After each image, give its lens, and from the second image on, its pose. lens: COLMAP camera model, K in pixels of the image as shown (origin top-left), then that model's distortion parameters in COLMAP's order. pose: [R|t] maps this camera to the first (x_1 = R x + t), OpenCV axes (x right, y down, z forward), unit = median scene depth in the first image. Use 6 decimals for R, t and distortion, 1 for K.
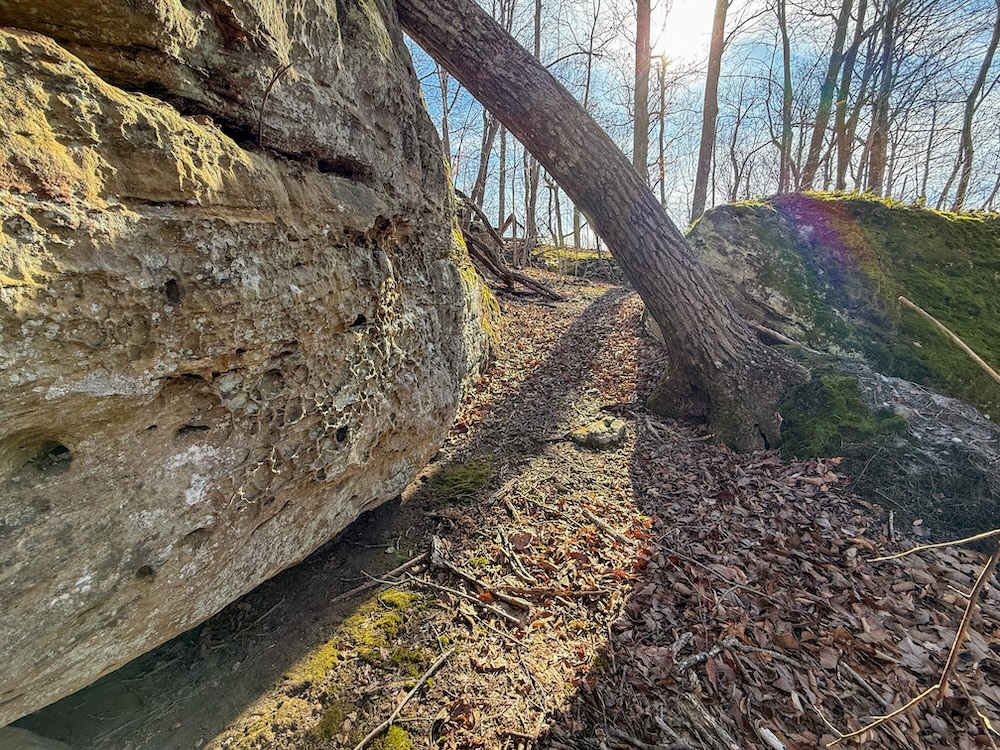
lens RADIAL K [[398.4, 0, 498.0], [0, 398.4, 376.2], [0, 0, 1]] dist [0.001227, -0.000215]
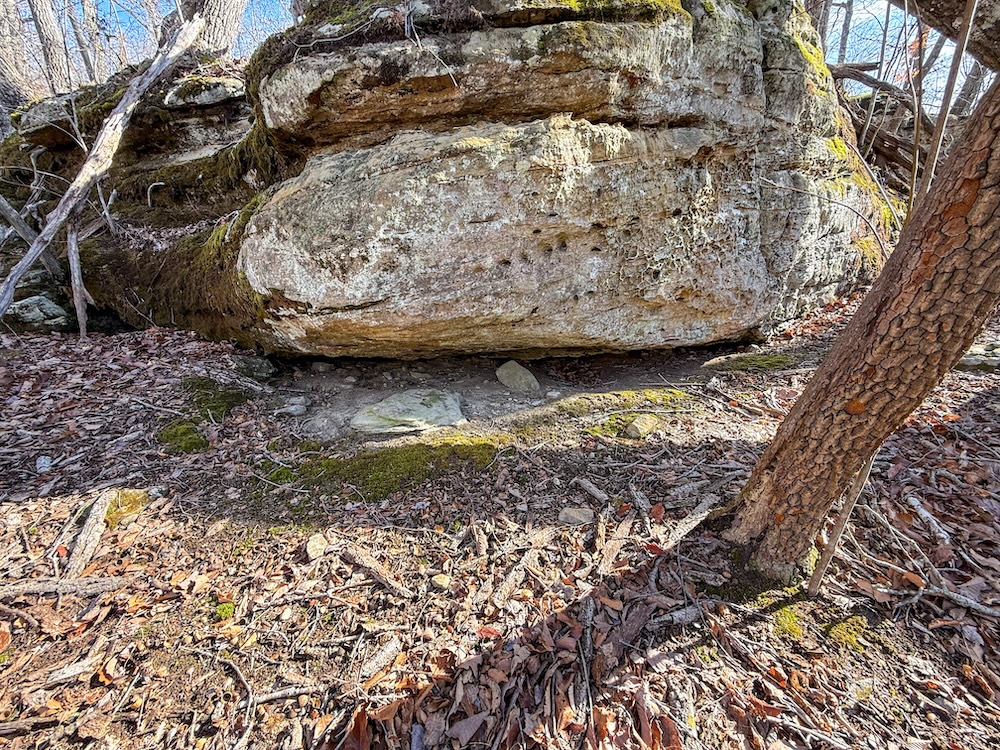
lens RADIAL K [[398.4, 0, 498.0], [0, 398.4, 376.2], [0, 0, 1]] dist [0.001227, -0.000215]
pose [[0.645086, 0.199440, -0.737623, 0.719100], [-0.106151, 0.979366, 0.171969, 0.430878], [0.756701, -0.032636, 0.652946, -0.960757]]
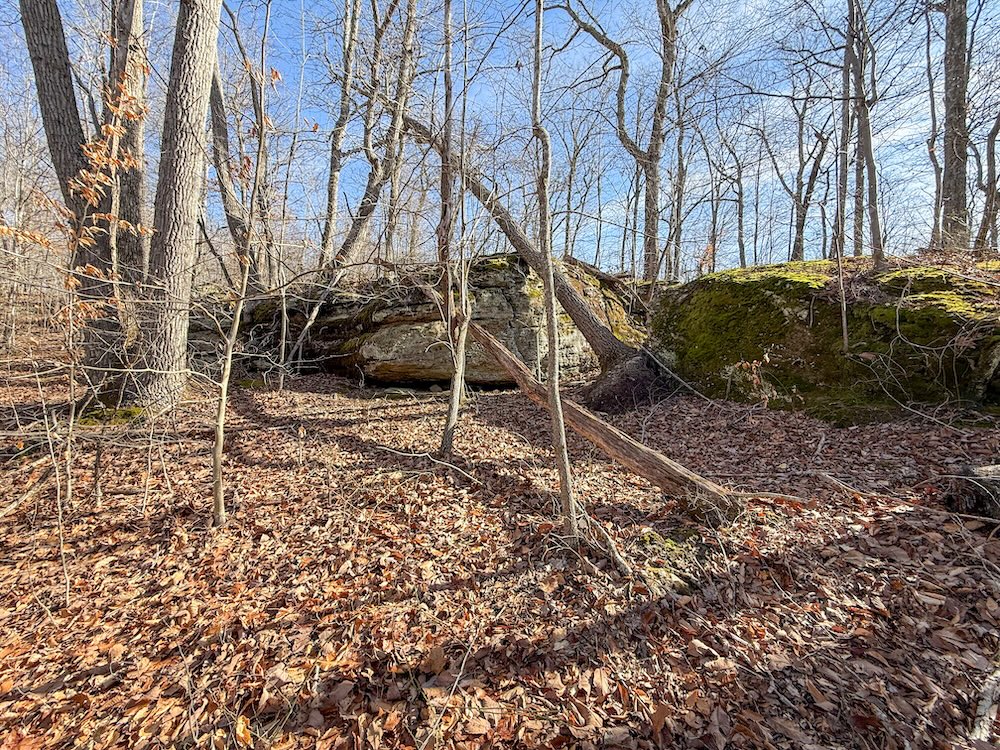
lens RADIAL K [[398.4, 0, 498.0], [0, 398.4, 376.2], [0, 0, 1]] dist [0.001227, -0.000215]
pose [[0.611685, 0.015164, -0.790956, 5.825658], [-0.132669, 0.987623, -0.083664, 1.092429], [0.779898, 0.156111, 0.606126, -3.040142]]
